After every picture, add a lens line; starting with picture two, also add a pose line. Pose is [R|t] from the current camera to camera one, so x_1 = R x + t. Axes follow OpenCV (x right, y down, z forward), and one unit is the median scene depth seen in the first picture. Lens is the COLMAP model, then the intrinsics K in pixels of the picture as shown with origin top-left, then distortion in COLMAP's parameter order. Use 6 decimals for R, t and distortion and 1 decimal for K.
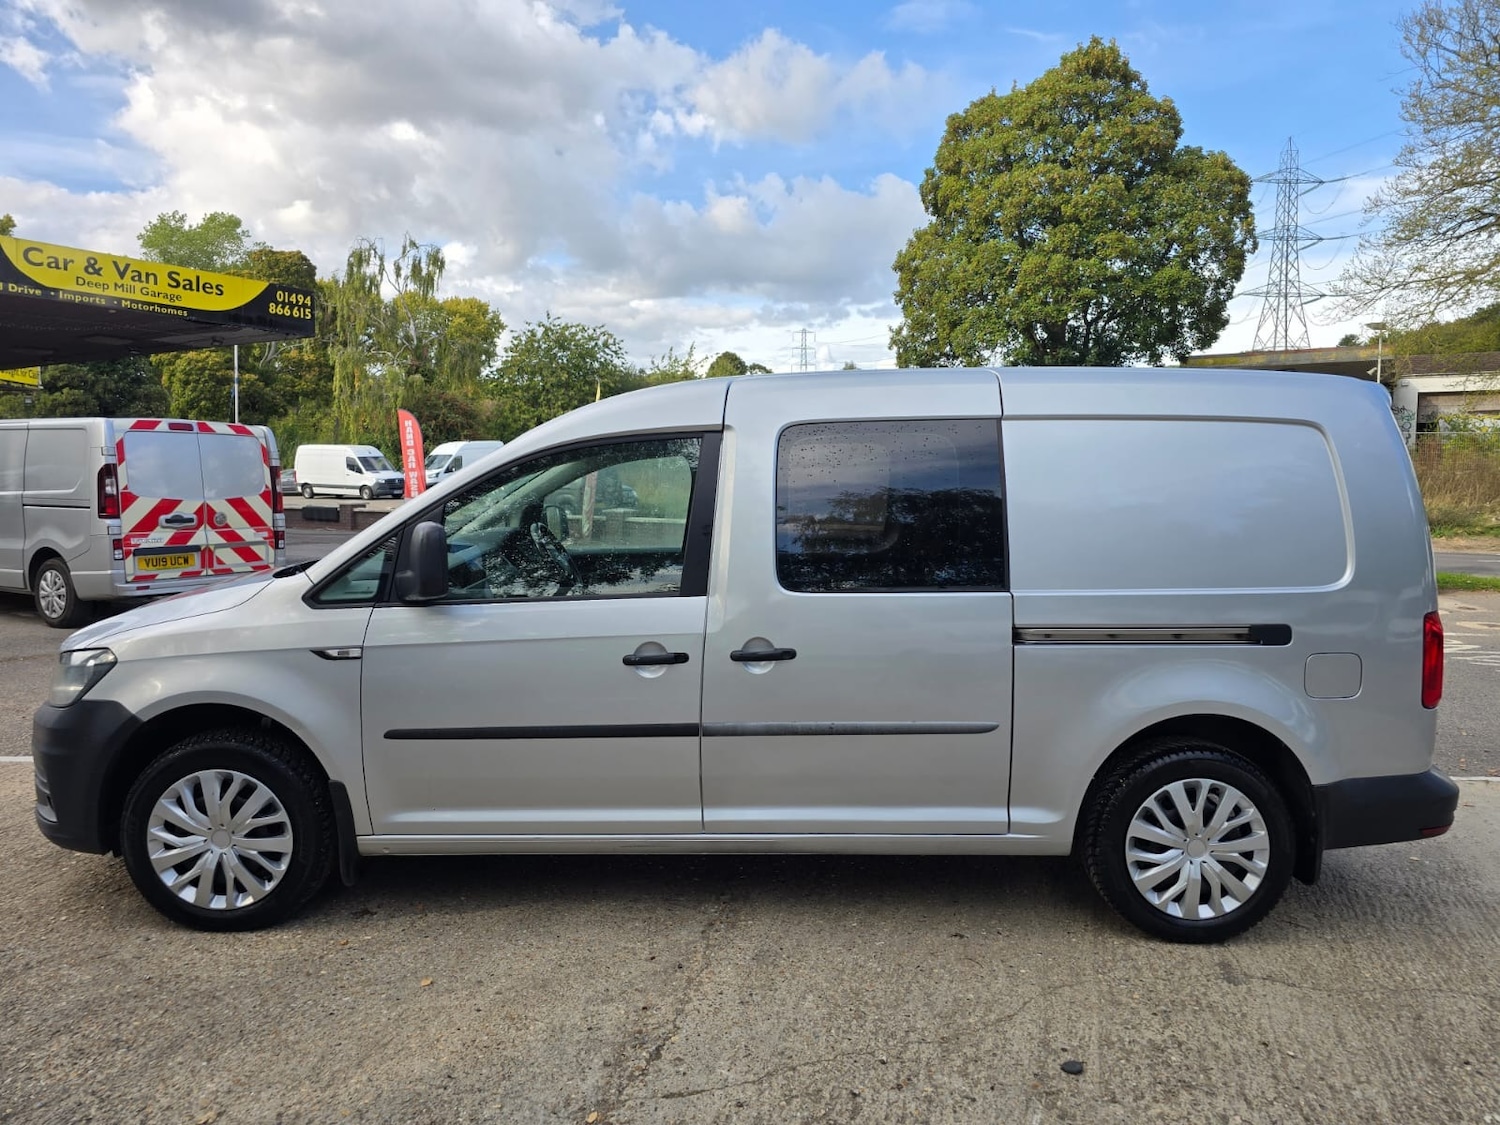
lens RADIAL K [[1032.6, 0, 758.0], [0, 1032.6, 548.8], [0, 0, 1]] dist [0.039681, -0.038477]
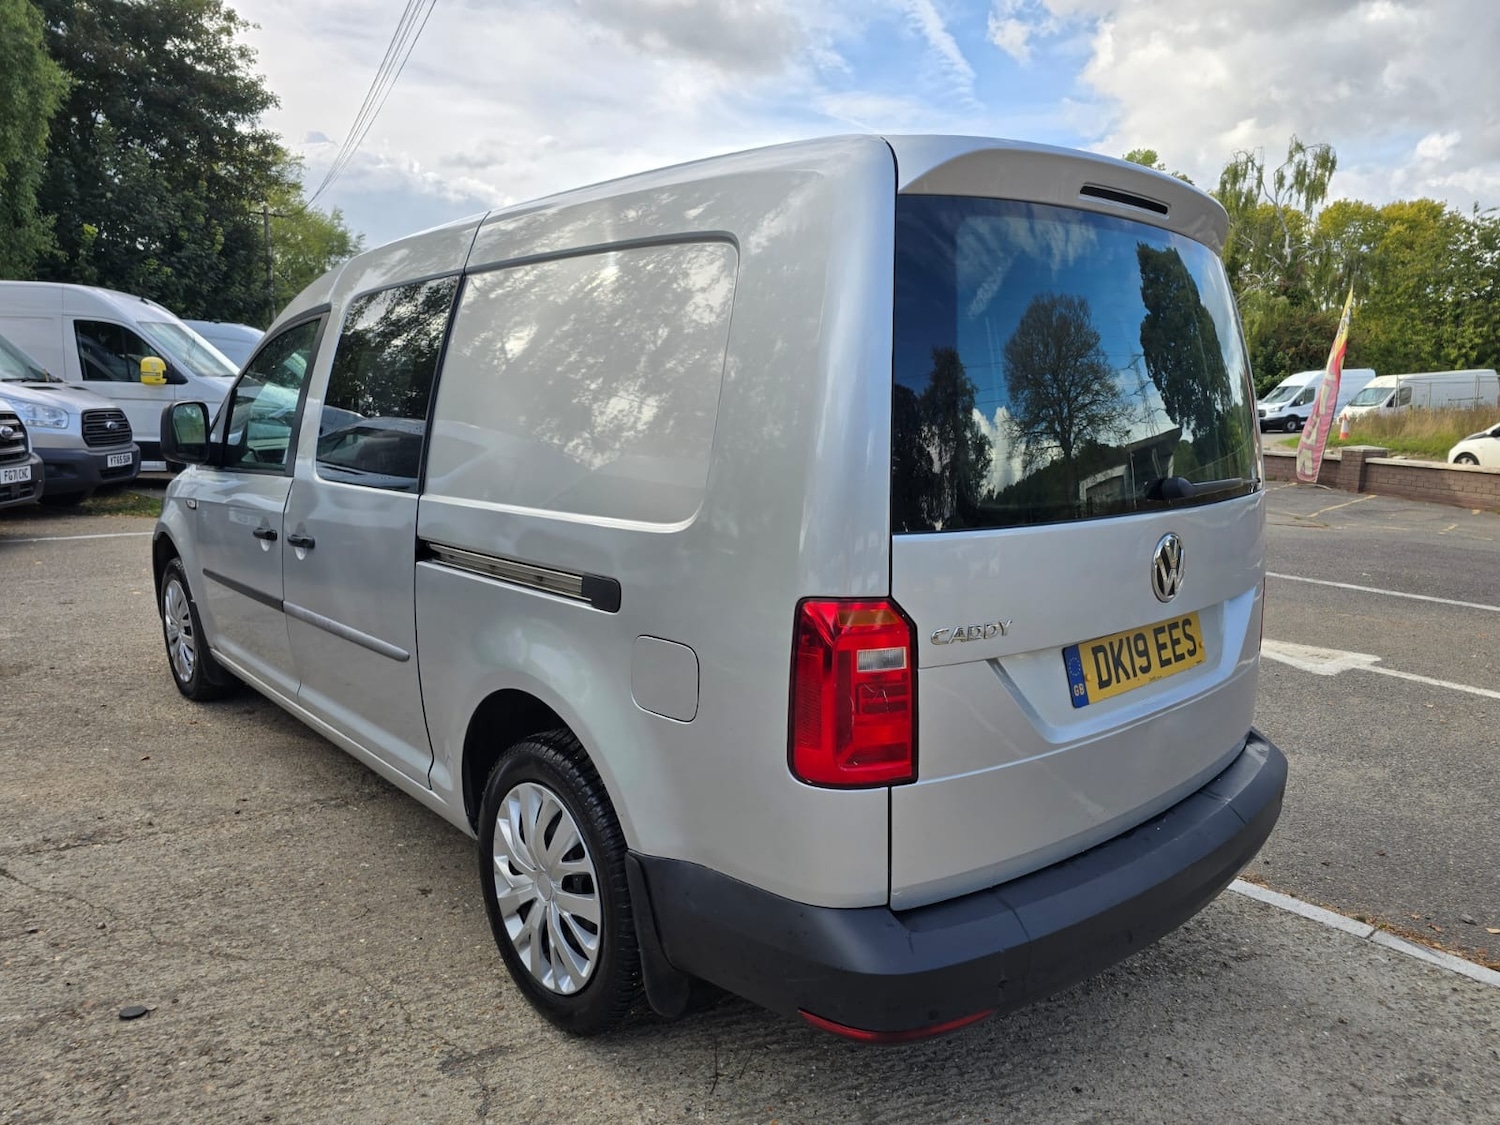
lens RADIAL K [[1046.4, 0, 750.0], [0, 1046.4, 562.5], [0, 0, 1]] dist [0.051915, -0.036825]
pose [[0.646935, 0.123416, -0.752492, 0.086947], [-0.071888, 0.992292, 0.100941, -0.000612], [0.759149, -0.011207, 0.650820, 0.055724]]
